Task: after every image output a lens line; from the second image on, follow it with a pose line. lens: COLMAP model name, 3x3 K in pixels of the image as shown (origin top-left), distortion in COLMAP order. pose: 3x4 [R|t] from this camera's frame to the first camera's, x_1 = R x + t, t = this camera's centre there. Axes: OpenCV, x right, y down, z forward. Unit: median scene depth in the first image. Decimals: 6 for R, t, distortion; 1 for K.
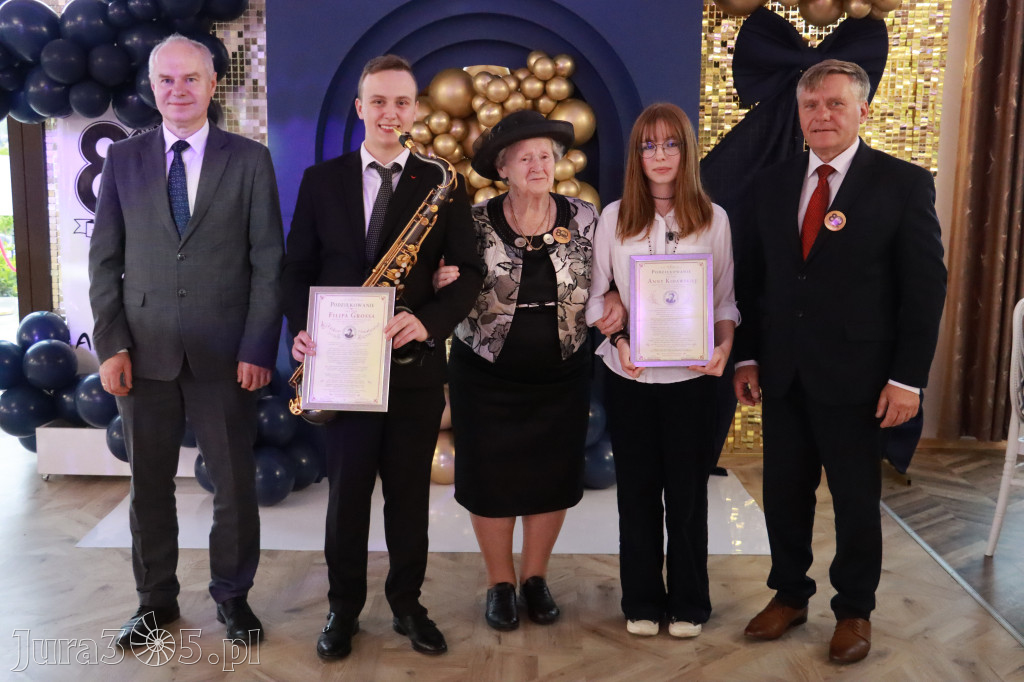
lens RADIAL K [[1231.7, 0, 512.0], [0, 1231.7, 341.0], [0, 0, 1]] dist [0.135114, 0.045277]
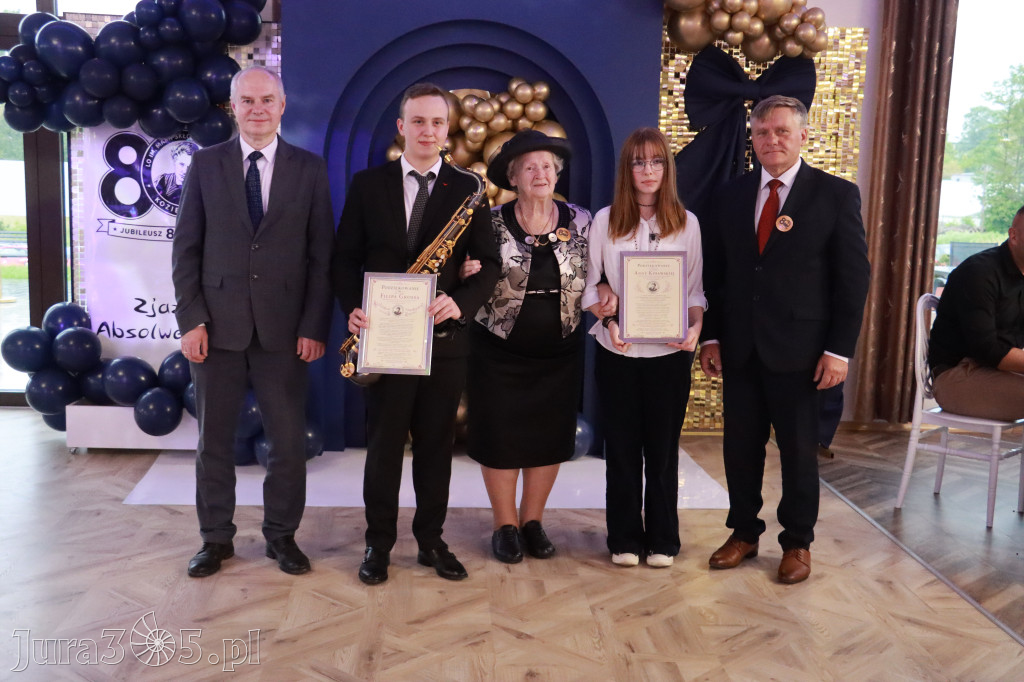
lens RADIAL K [[1231.7, 0, 512.0], [0, 1231.7, 341.0], [0, 0, 1]] dist [0.135114, 0.045277]
pose [[0.997403, 0.007115, 0.071665, -0.078431], [-0.006289, 0.999911, -0.011752, 0.027438], [-0.071742, 0.011270, 0.997360, -0.165444]]
